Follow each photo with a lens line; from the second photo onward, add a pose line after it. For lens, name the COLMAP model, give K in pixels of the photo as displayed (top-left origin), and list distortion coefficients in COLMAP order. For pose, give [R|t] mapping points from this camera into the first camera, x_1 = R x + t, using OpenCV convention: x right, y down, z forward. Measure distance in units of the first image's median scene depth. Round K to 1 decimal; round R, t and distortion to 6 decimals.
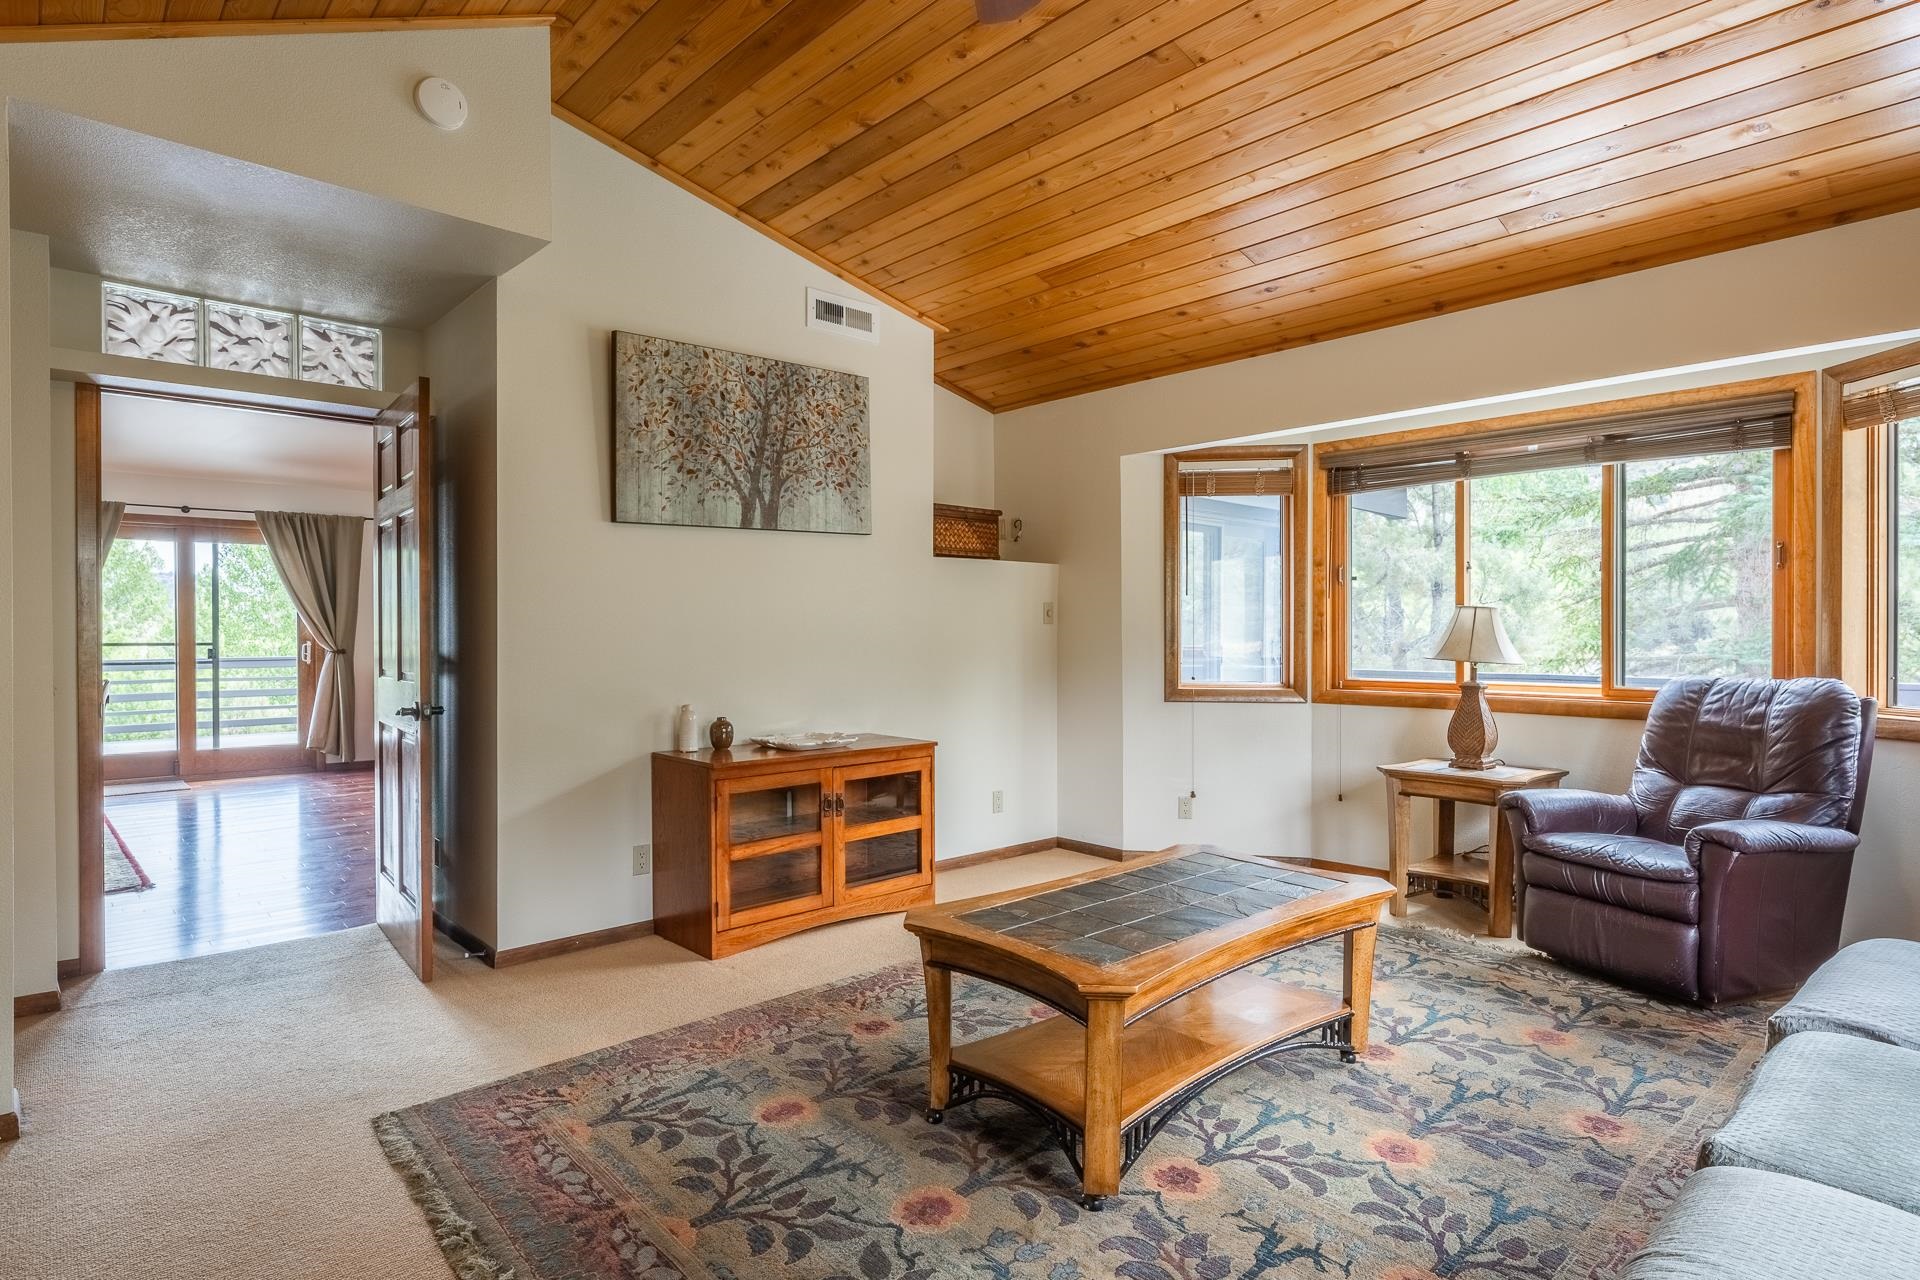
lens RADIAL K [[1019.1, 0, 945.1], [0, 1019.1, 642.3], [0, 0, 1]] dist [-0.002330, -0.001590]
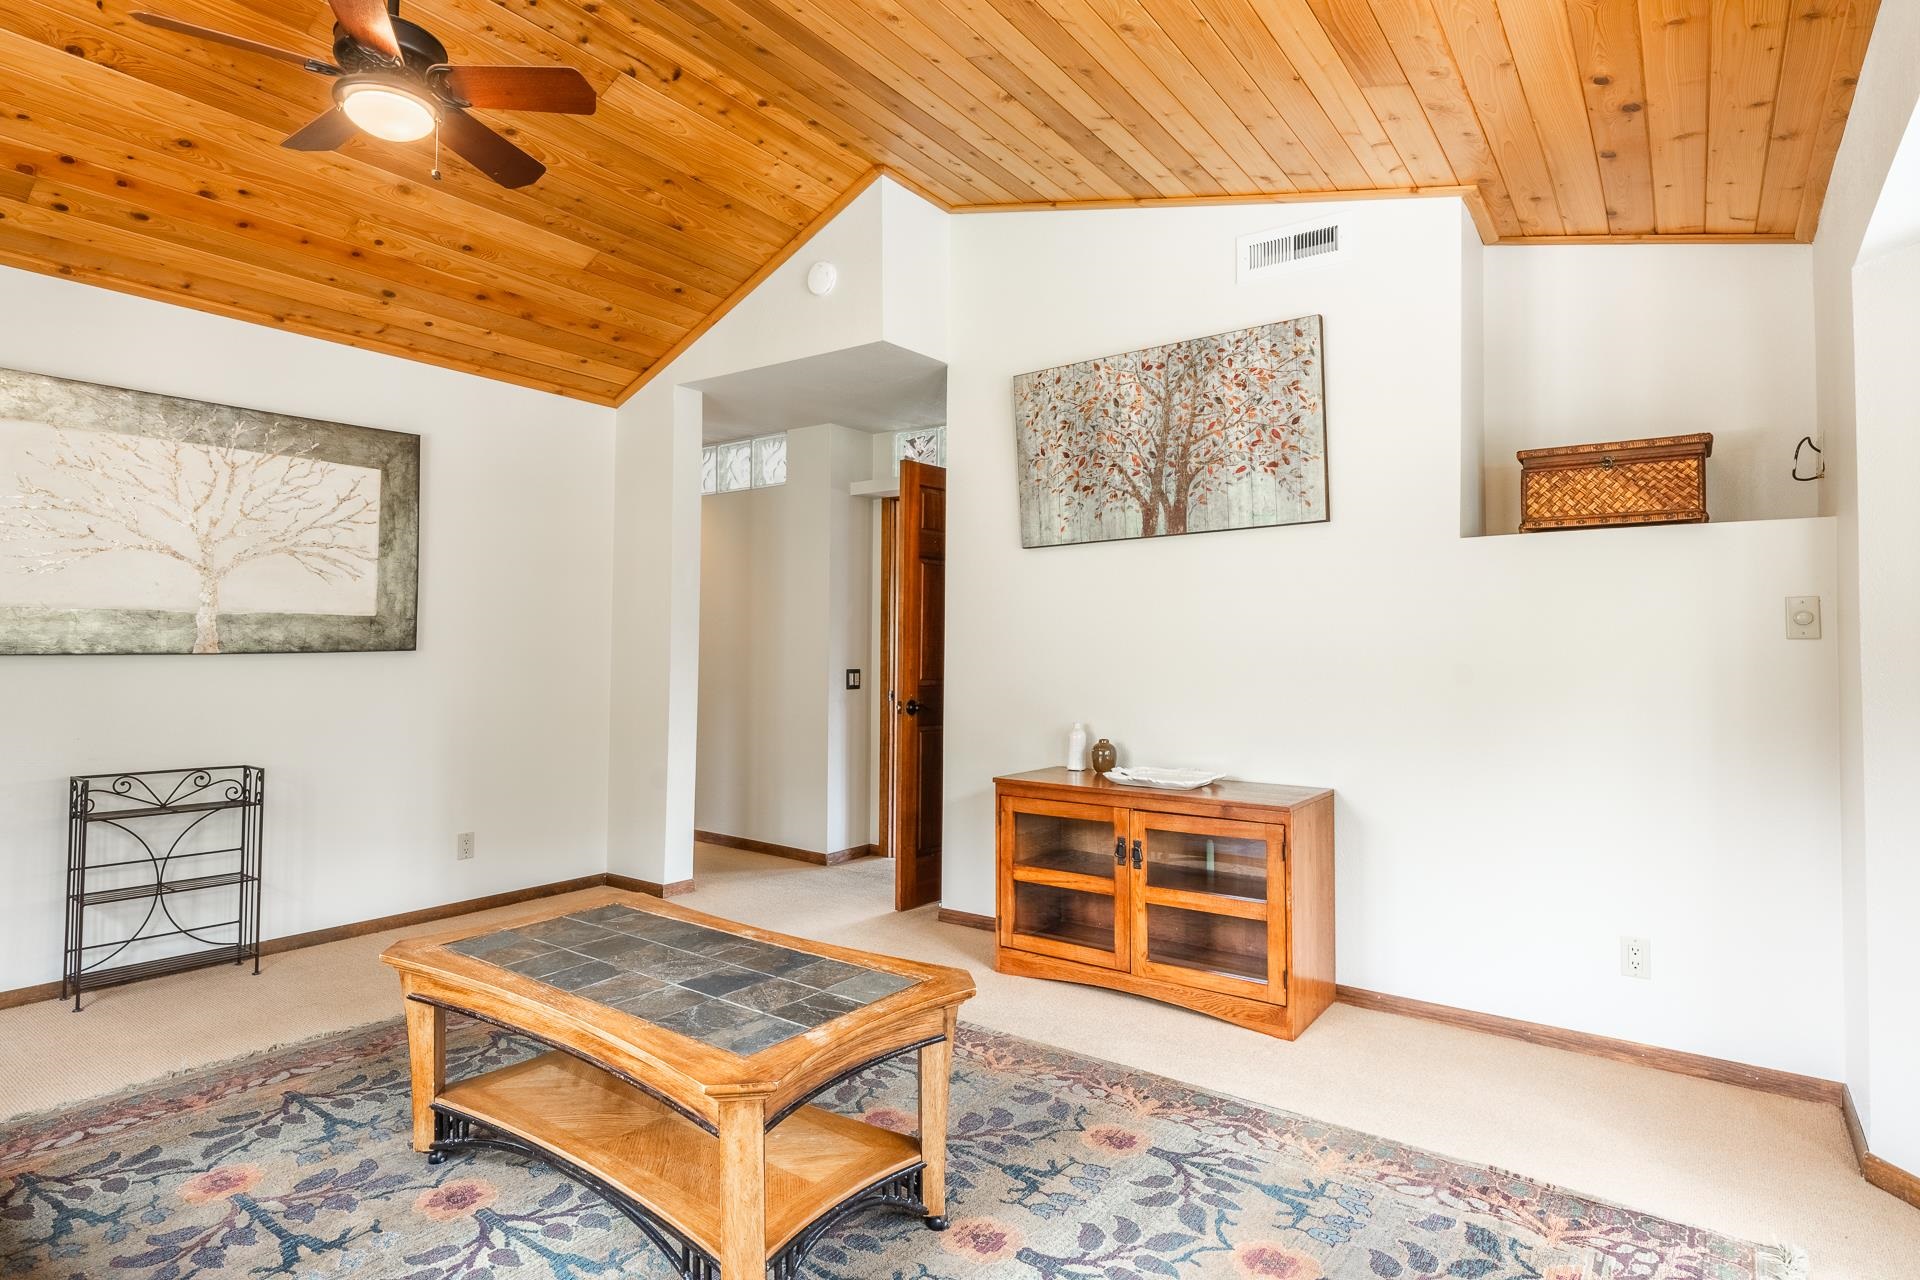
lens RADIAL K [[1019.1, 0, 943.8], [0, 1019.1, 624.0], [0, 0, 1]] dist [-0.002330, -0.001590]
pose [[0.191624, -0.021806, -0.981226, 0.679930], [-0.017754, 0.999513, -0.025680, -0.006911], [0.981308, 0.022342, 0.191144, 0.659929]]
